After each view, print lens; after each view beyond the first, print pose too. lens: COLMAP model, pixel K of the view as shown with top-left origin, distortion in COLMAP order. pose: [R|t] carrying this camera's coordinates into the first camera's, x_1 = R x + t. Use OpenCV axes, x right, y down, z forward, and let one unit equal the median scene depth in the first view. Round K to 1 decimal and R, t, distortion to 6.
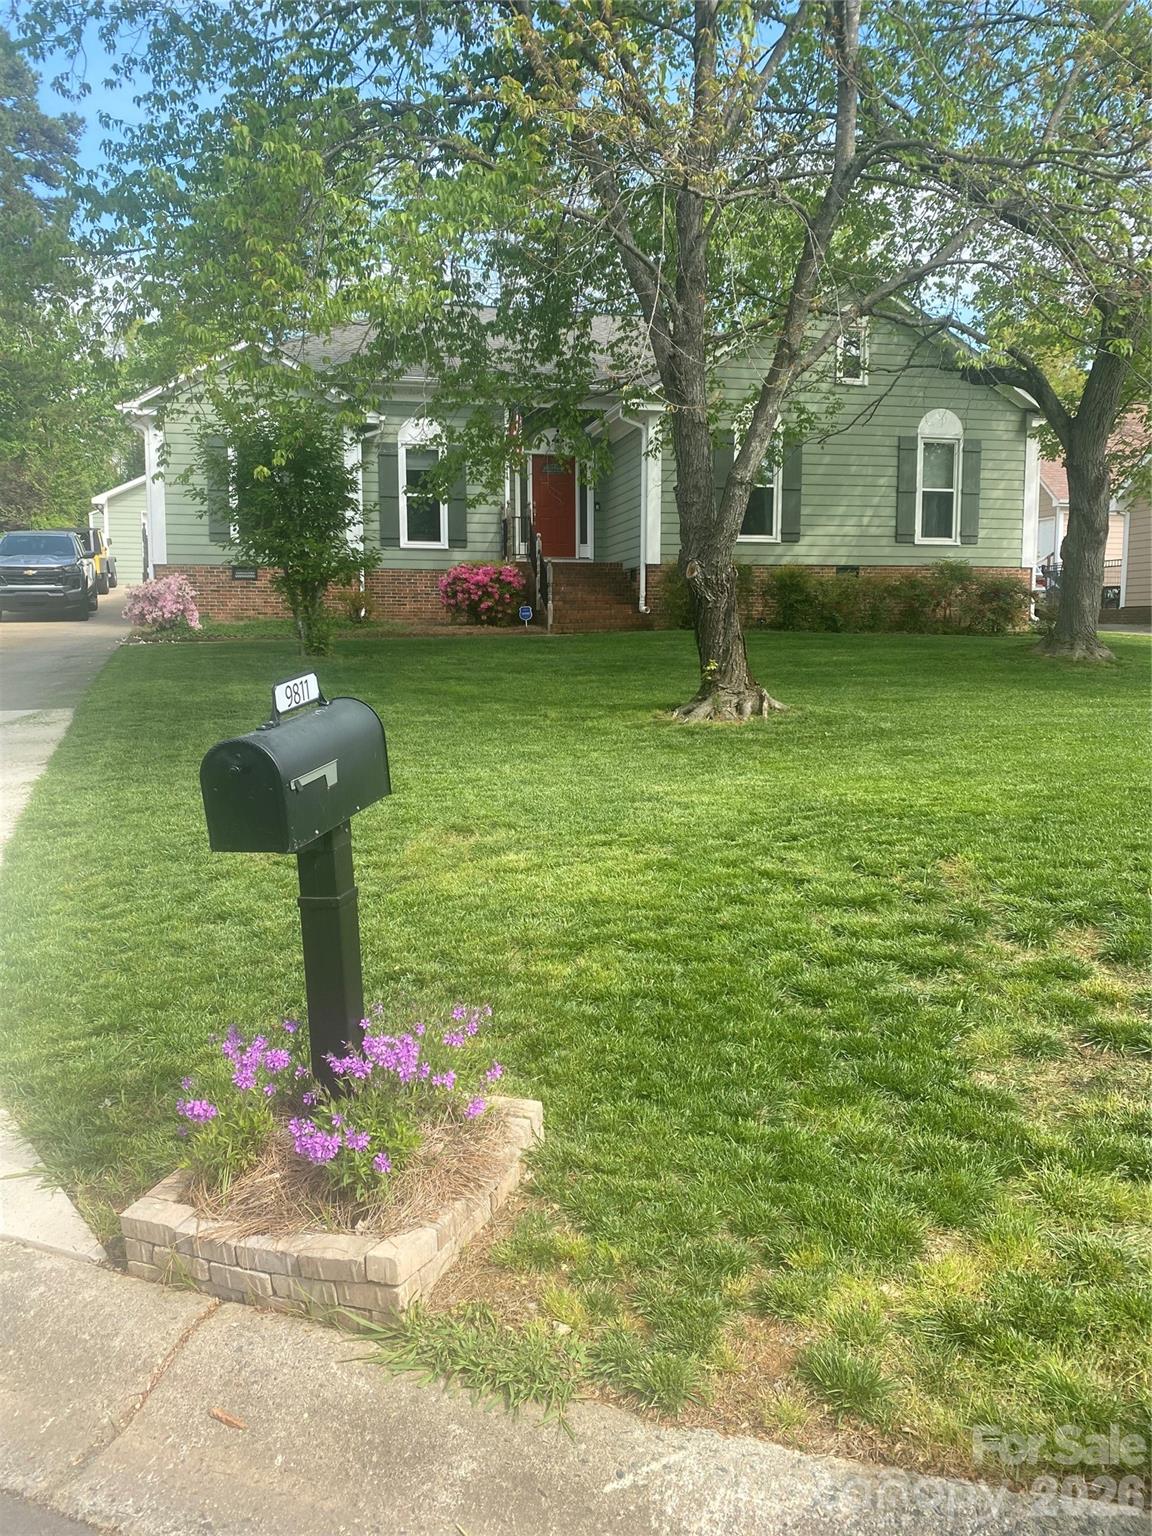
lens RADIAL K [[1165.8, 0, 576.8], [0, 1165.8, 774.5], [0, 0, 1]] dist [0.014222, 0.003026]
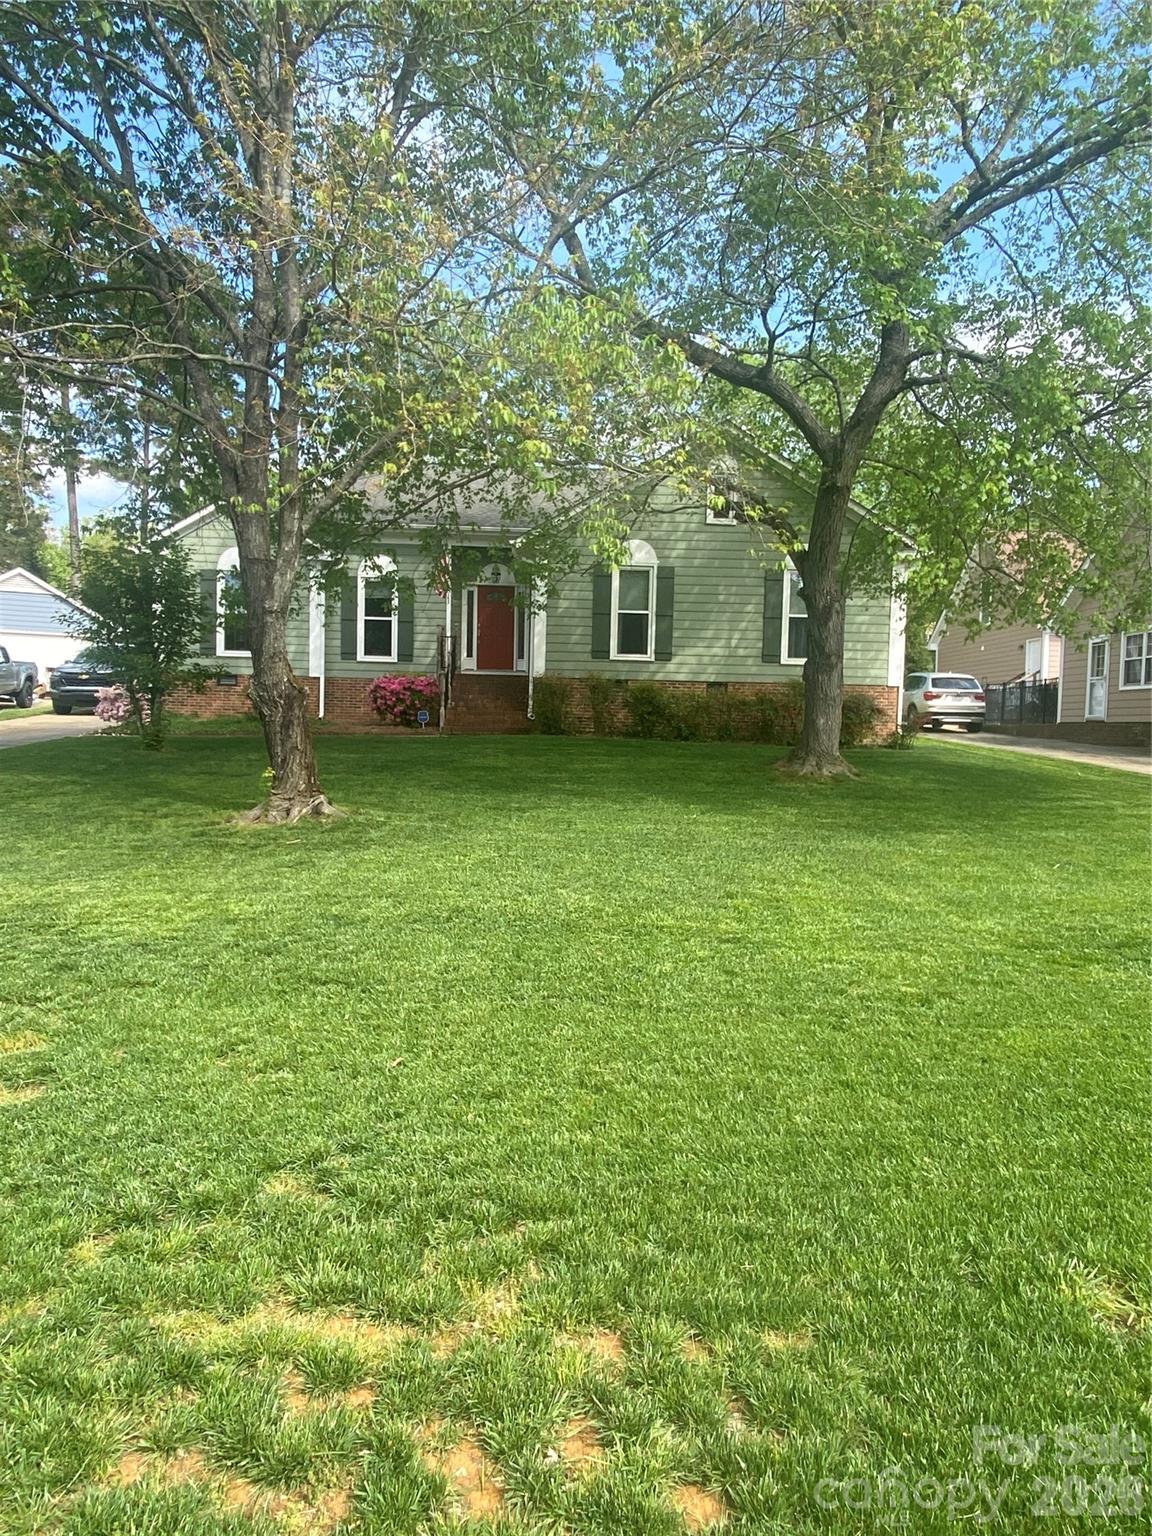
lens RADIAL K [[930.2, 0, 575.3], [0, 930.2, 760.0], [0, 0, 1]] dist [-0.003036, -0.000206]
pose [[0.984668, 0.031828, -0.171508, 0.255389], [-0.046947, 0.995289, -0.084831, -0.022148], [0.168000, 0.091582, 0.981524, 0.107427]]
